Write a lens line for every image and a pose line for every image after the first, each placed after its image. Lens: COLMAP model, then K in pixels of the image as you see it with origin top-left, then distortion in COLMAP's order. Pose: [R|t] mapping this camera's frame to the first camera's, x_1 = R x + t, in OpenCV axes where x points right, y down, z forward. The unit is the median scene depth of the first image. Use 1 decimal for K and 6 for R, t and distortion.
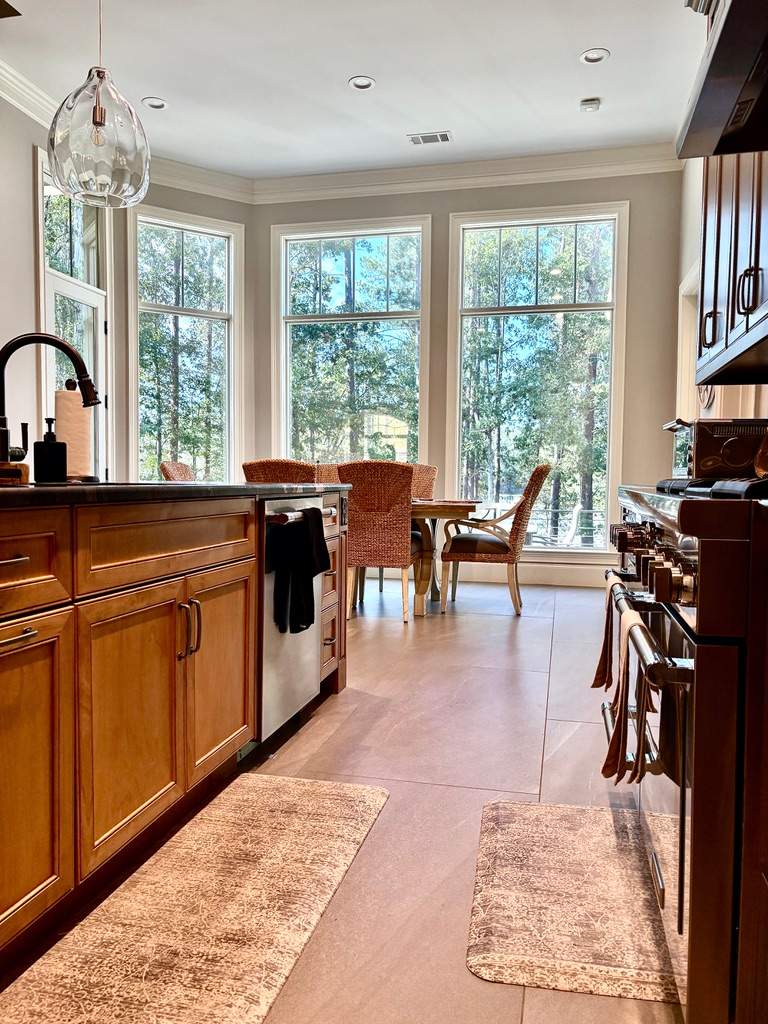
lens RADIAL K [[770.7, 0, 381.6], [0, 770.7, 516.9], [0, 0, 1]] dist [0.030789, -0.034059]
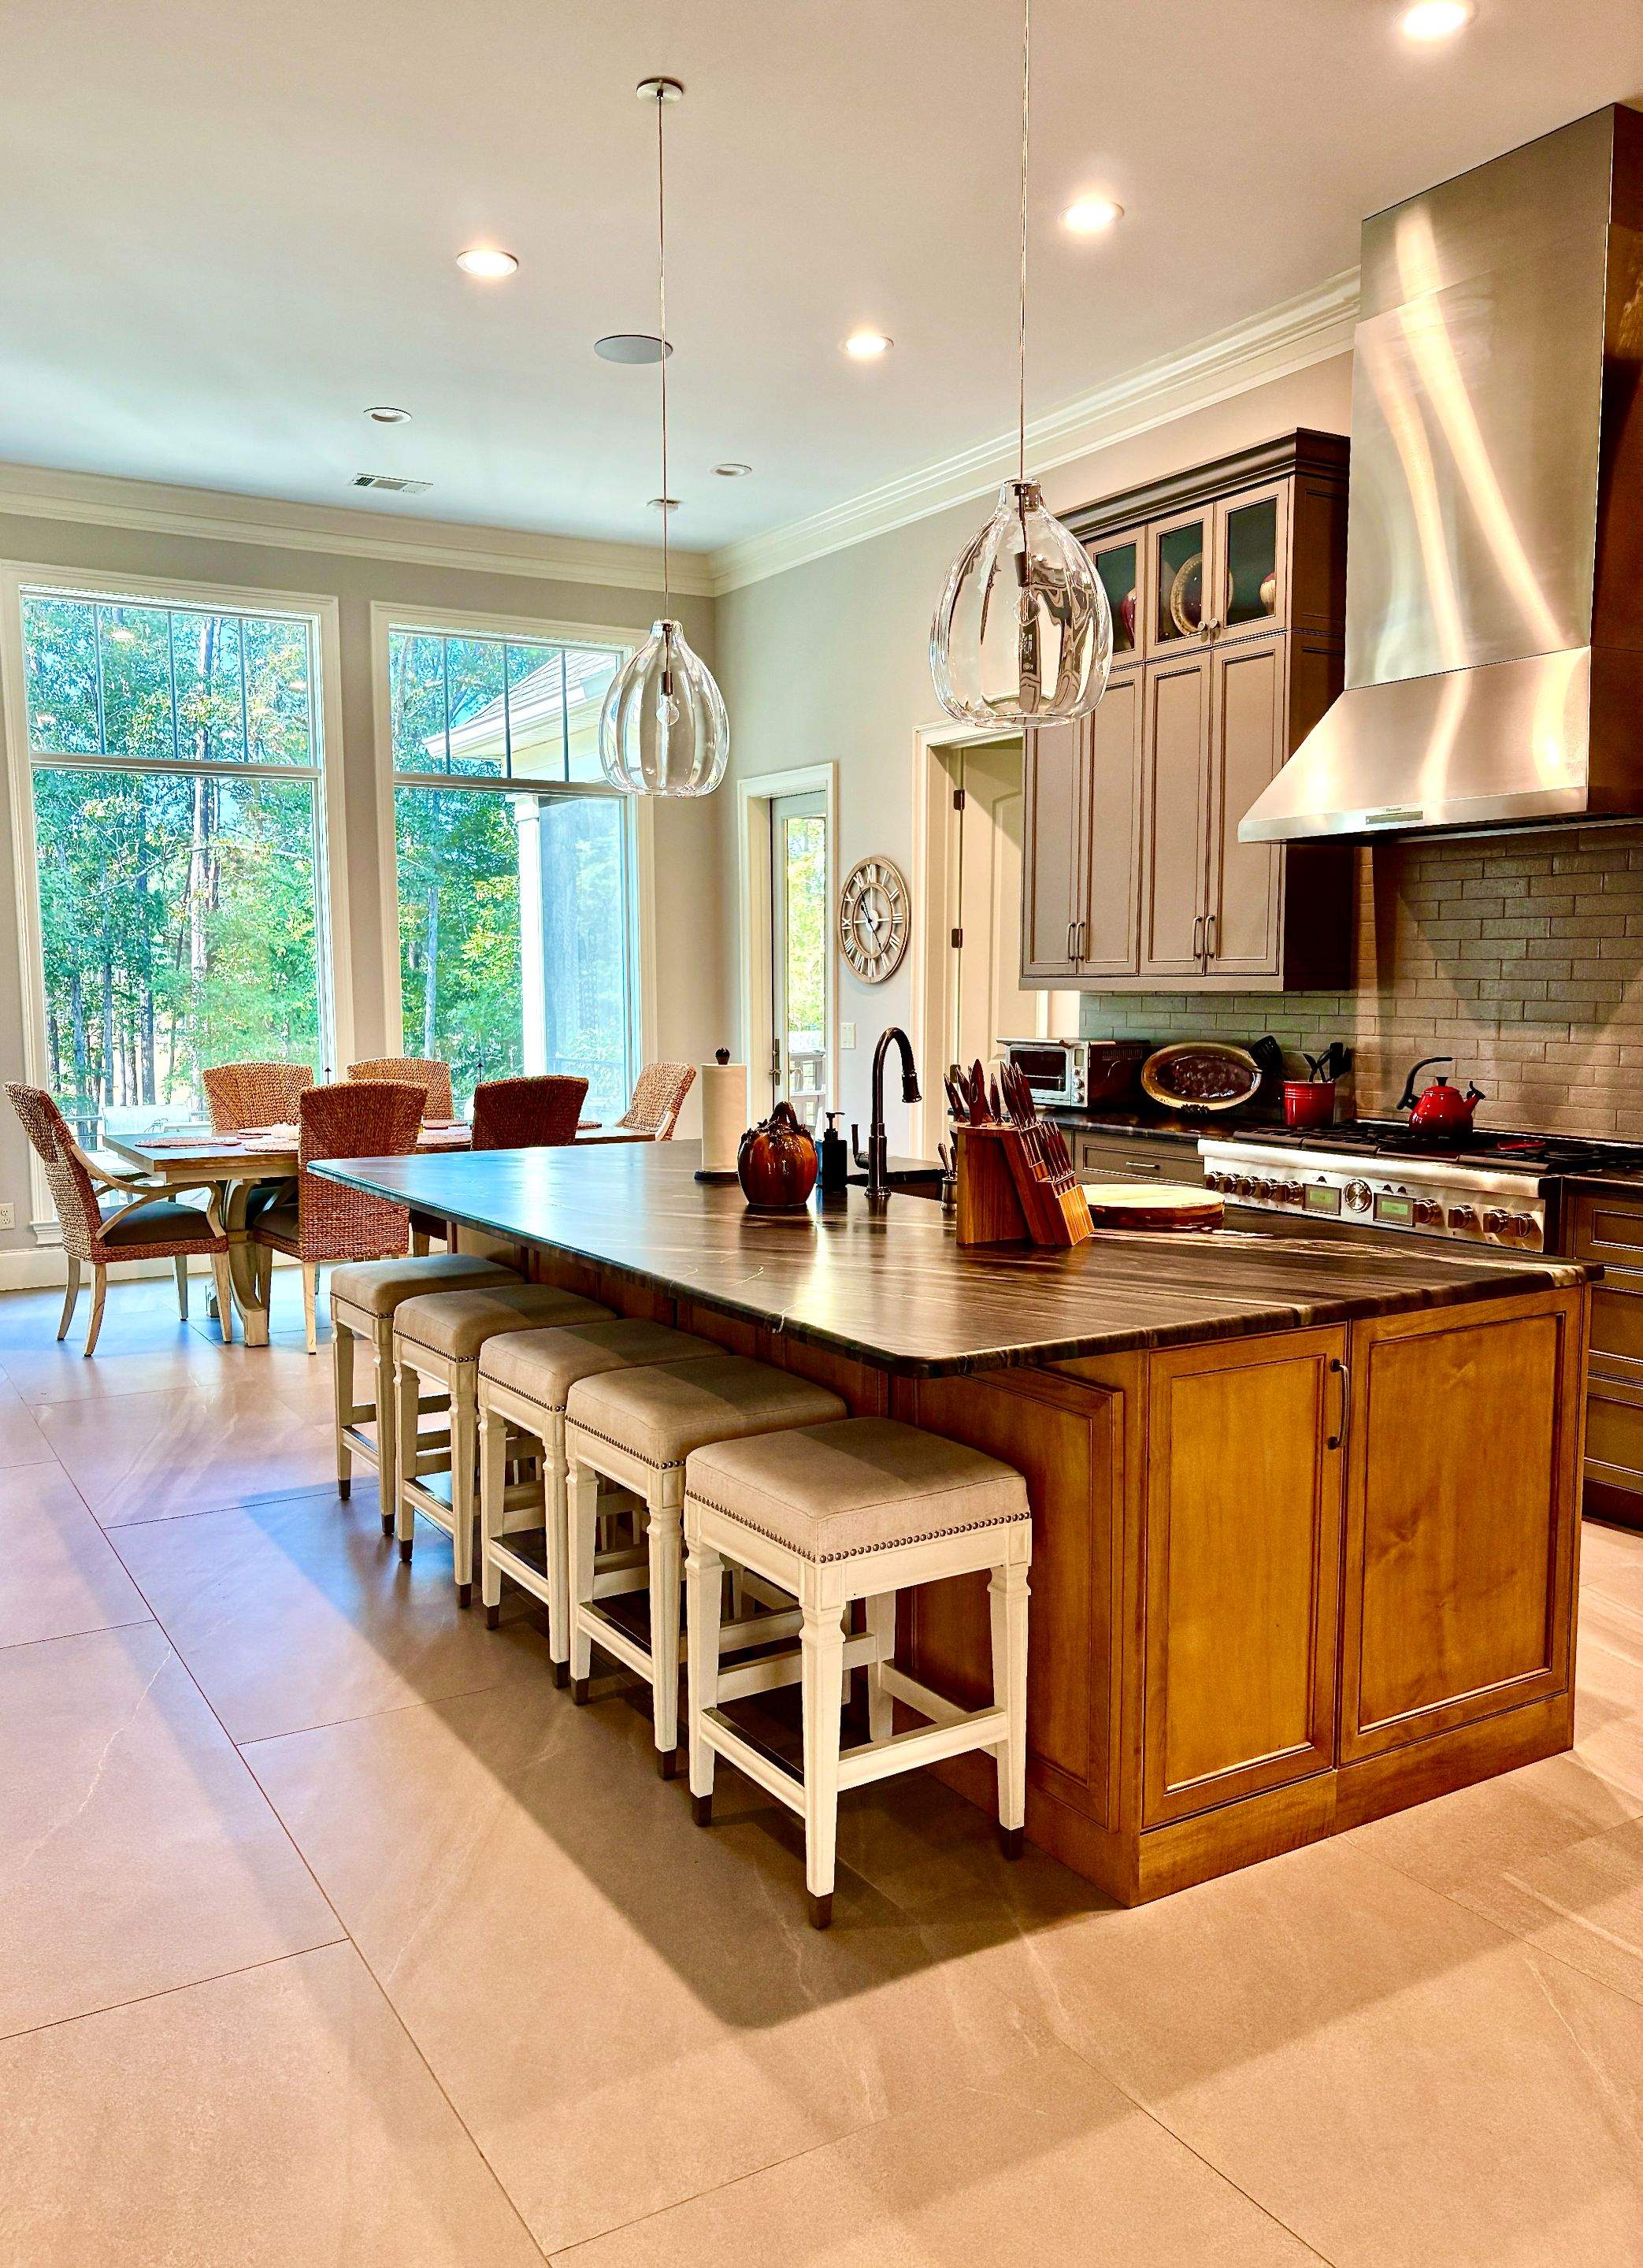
lens RADIAL K [[1725.6, 0, 779.4], [0, 1725.6, 1139.7], [0, 0, 1]] dist [0.009100, -0.005471]
pose [[0.716832, -0.081134, 0.692509, -1.905199], [0.047076, 0.996572, 0.068028, -0.245073], [-0.695655, -0.016164, 0.718194, -0.340676]]
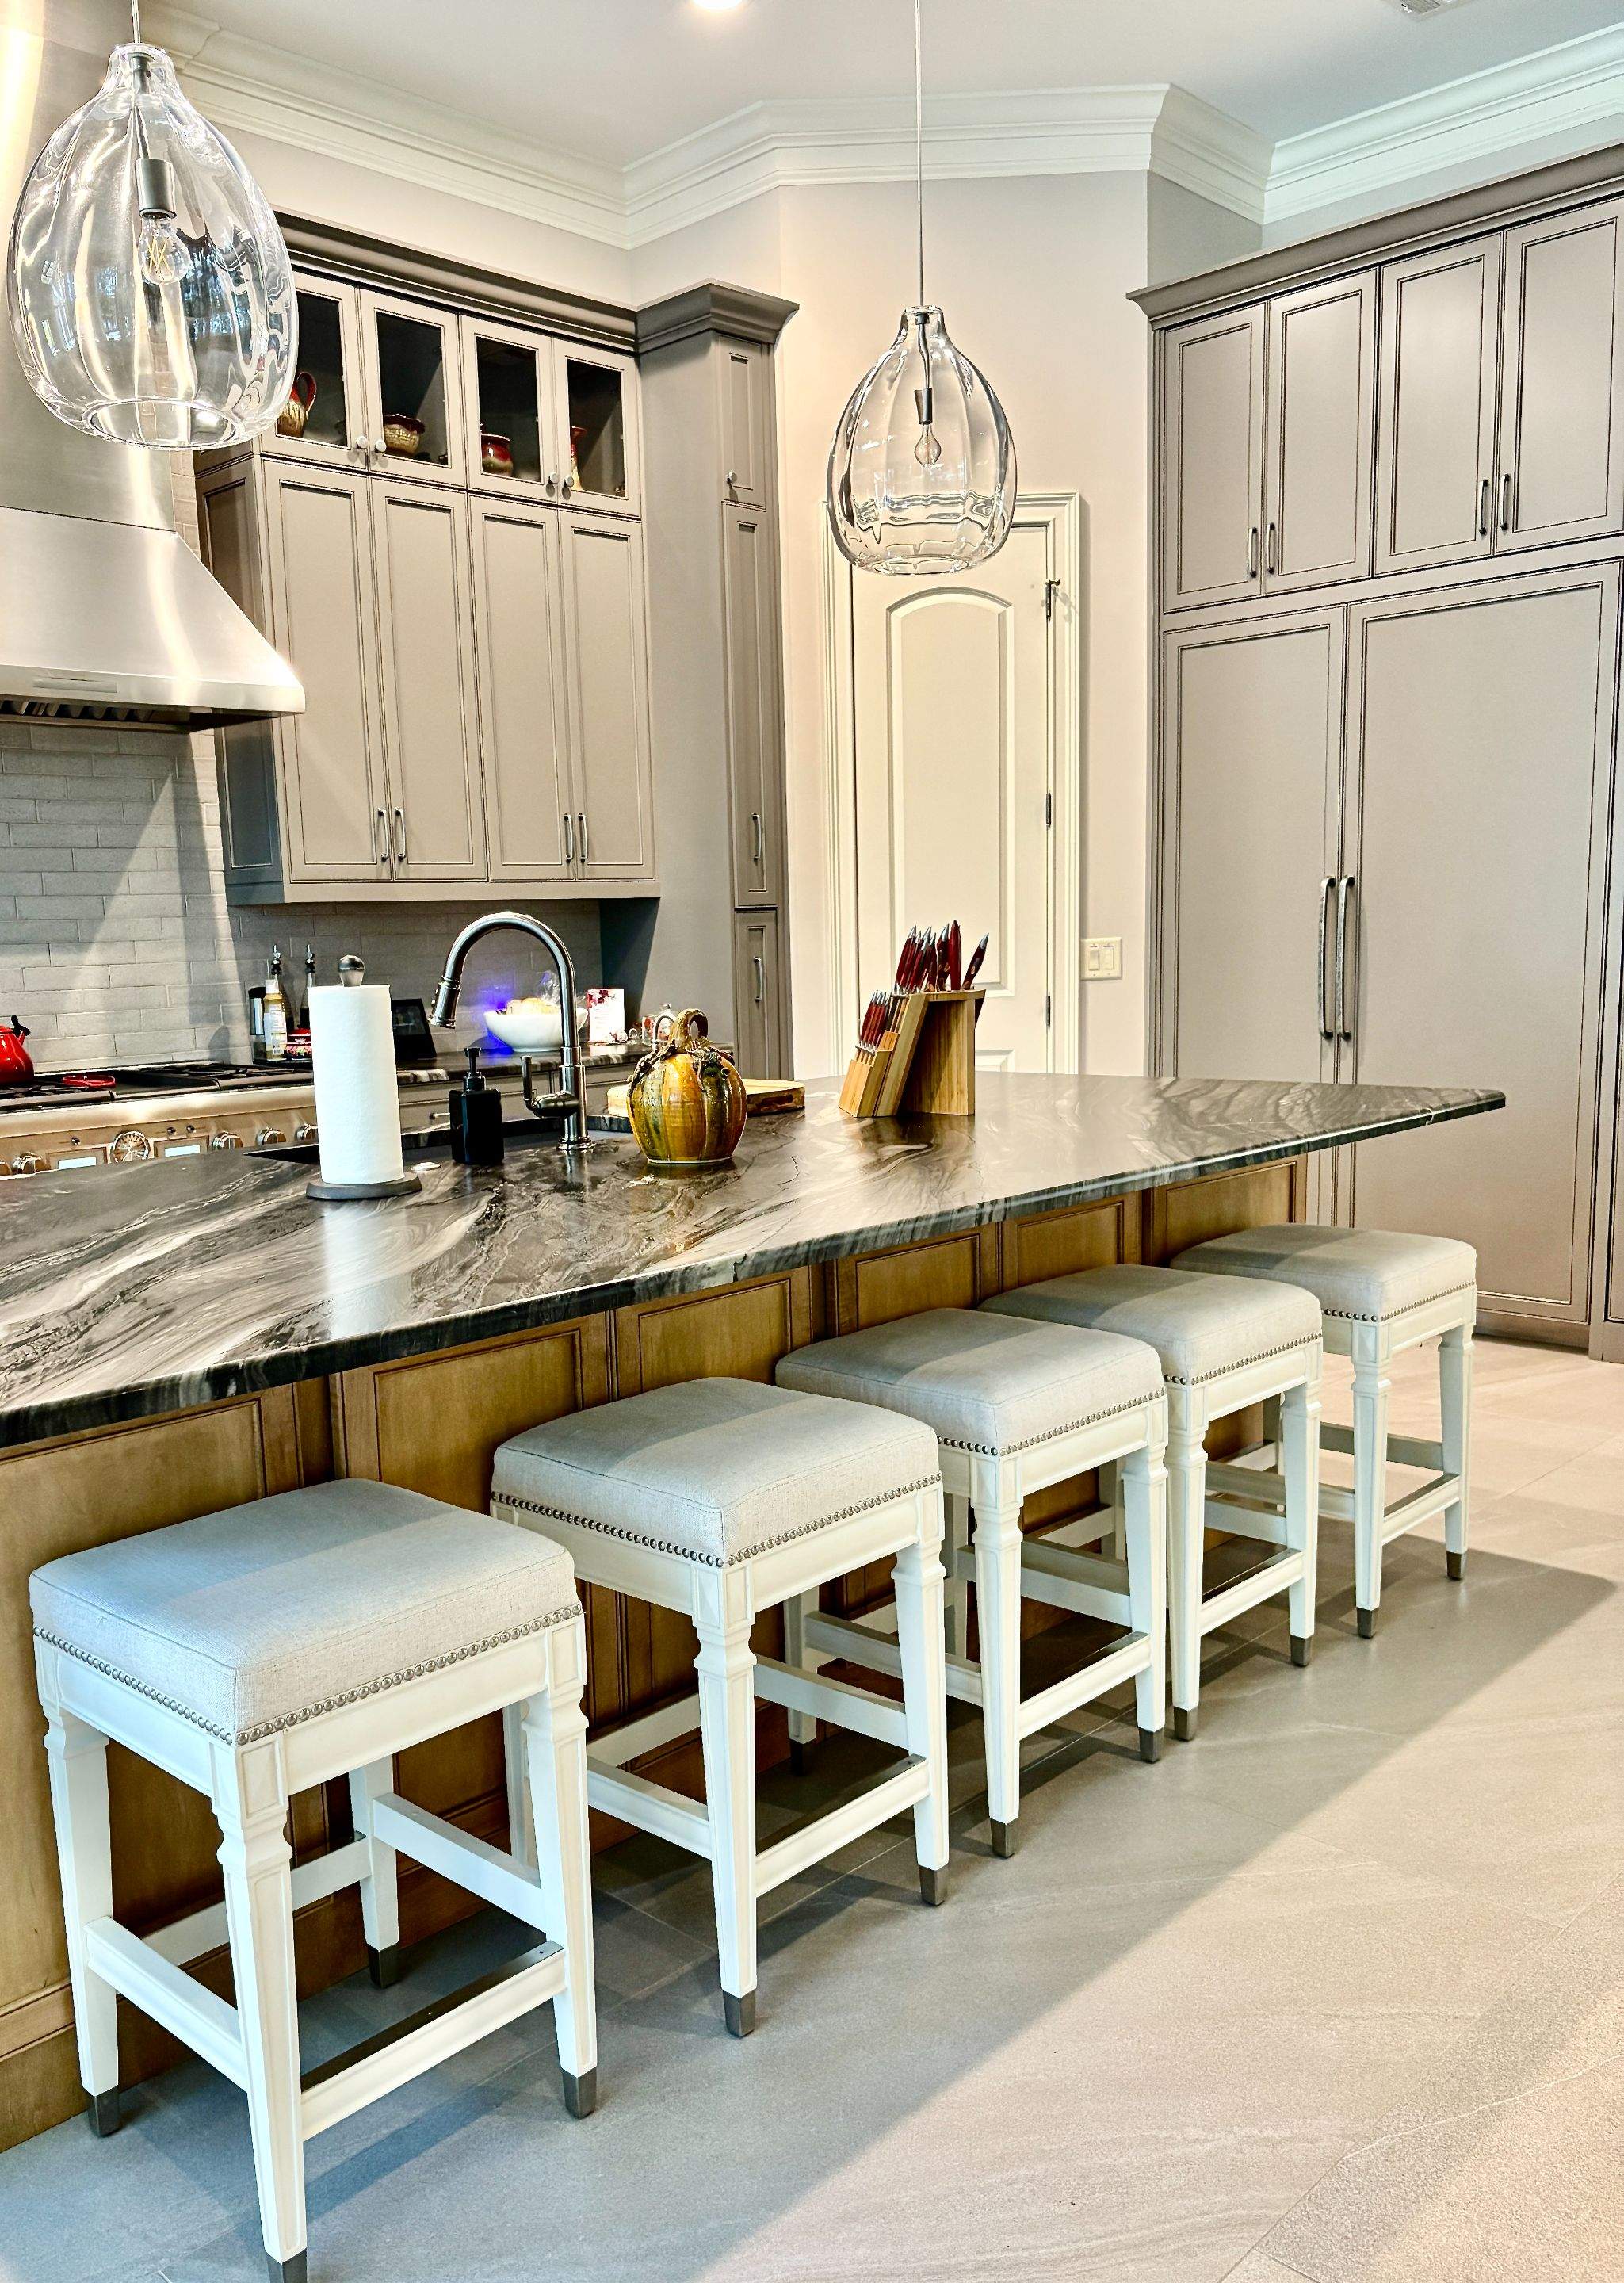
lens RADIAL K [[1839.2, 0, 809.3], [0, 1839.2, 1143.8], [0, 0, 1]] dist [0.015899, 0.008615]
pose [[-0.864804, -0.054962, 0.499092, -1.391629], [0.040377, 0.983159, 0.178233, -0.317339], [-0.500483, 0.174289, -0.848021, 2.136167]]
